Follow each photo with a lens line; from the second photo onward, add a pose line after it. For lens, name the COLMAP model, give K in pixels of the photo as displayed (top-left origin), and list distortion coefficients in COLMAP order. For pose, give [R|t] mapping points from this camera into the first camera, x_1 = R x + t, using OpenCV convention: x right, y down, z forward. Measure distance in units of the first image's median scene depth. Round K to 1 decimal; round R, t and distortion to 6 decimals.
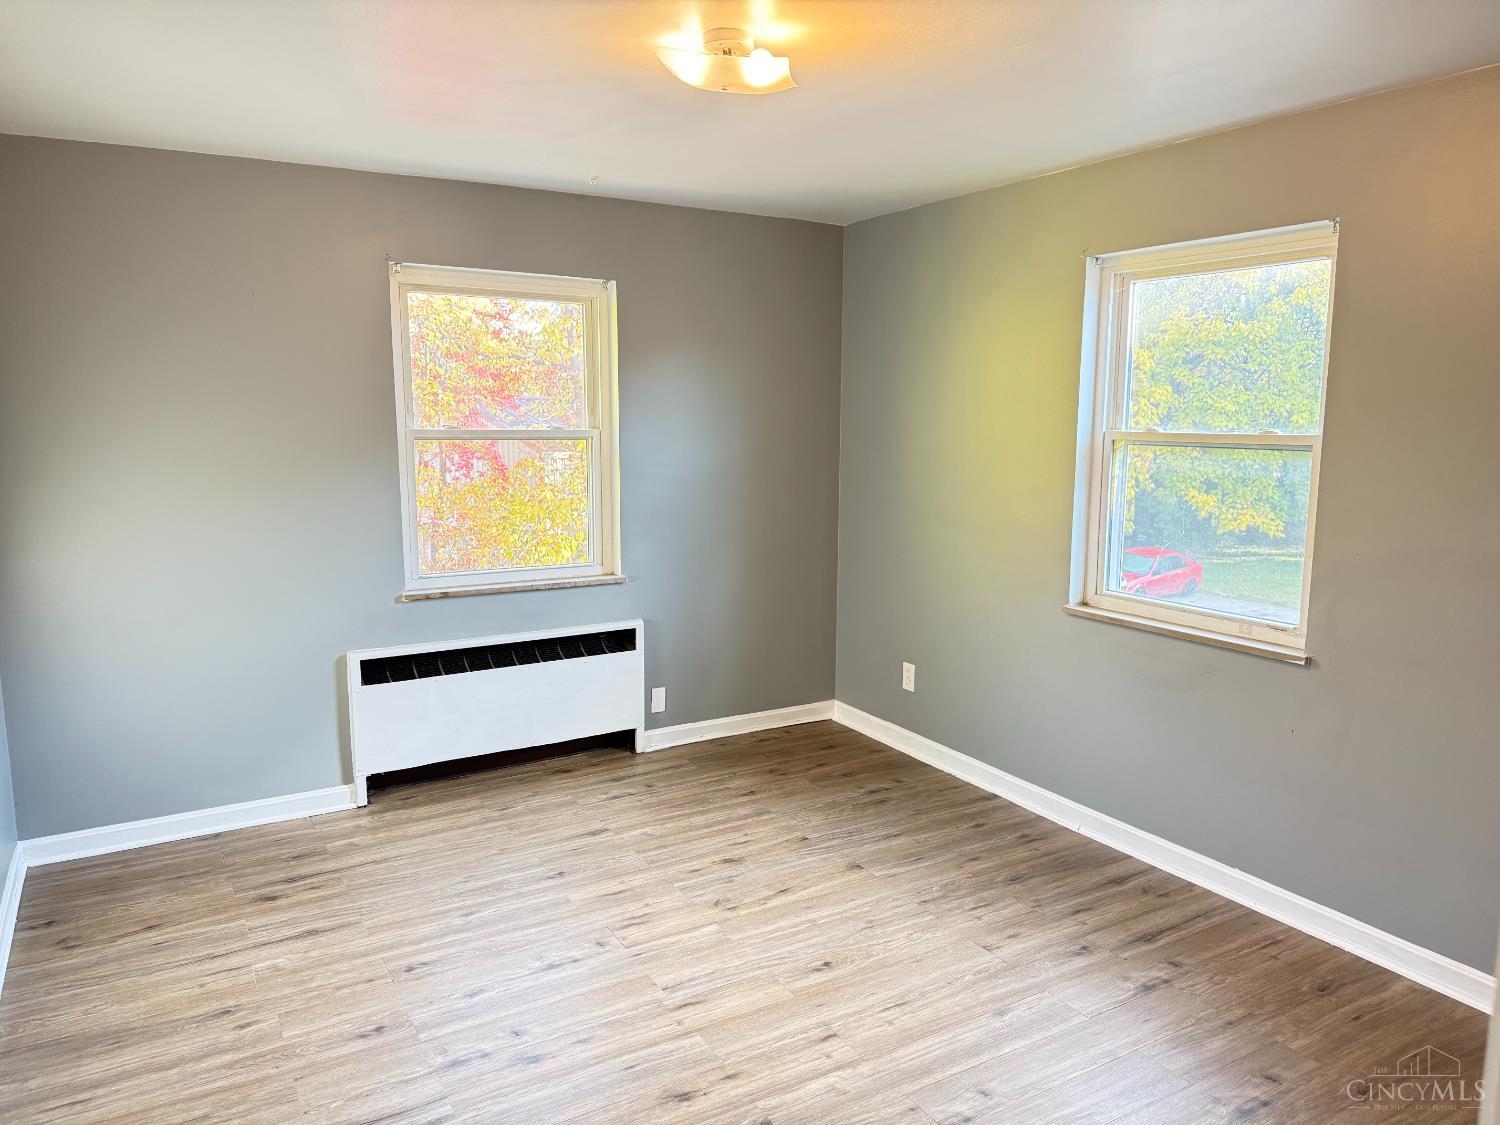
lens RADIAL K [[1065.6, 0, 751.0], [0, 1065.6, 555.1], [0, 0, 1]] dist [0.083441, -0.102625]
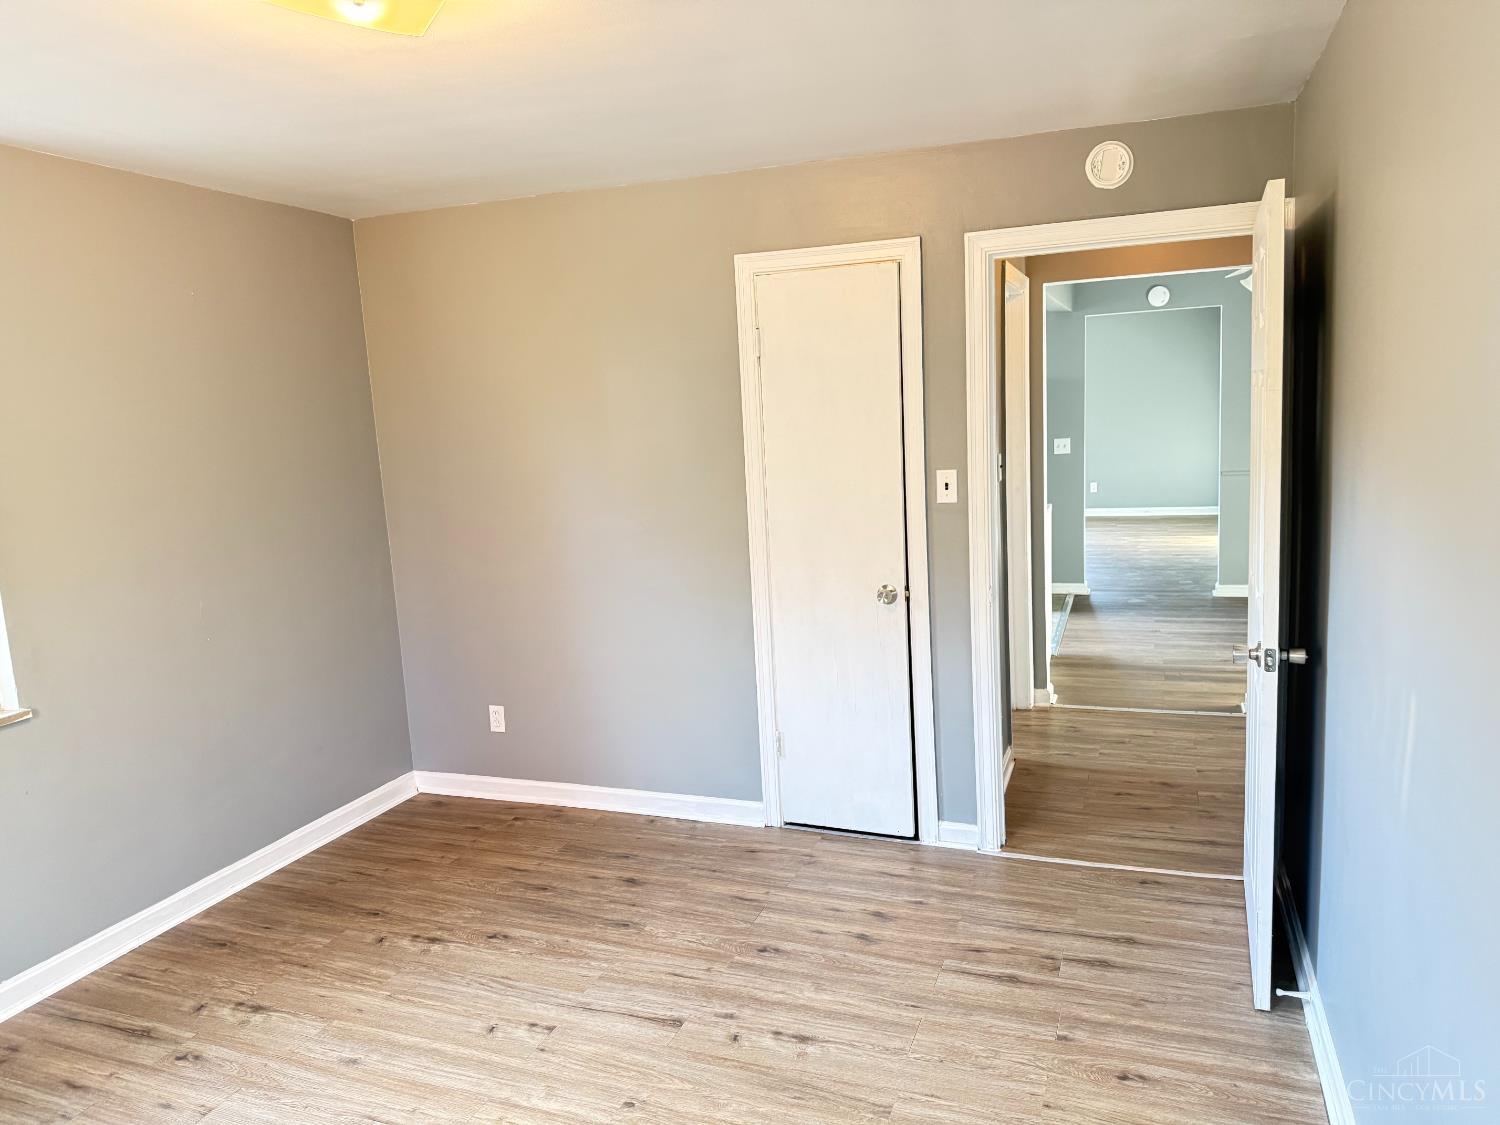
lens RADIAL K [[1081.7, 0, 750.0], [0, 1081.7, 562.5], [0, 0, 1]] dist [0.182793, -0.303343]
pose [[-0.632237, -0.083654, 0.770246, -0.768916], [0.160550, 0.958429, 0.235876, -0.192997], [-0.757958, 0.272793, -0.592523, 1.277199]]
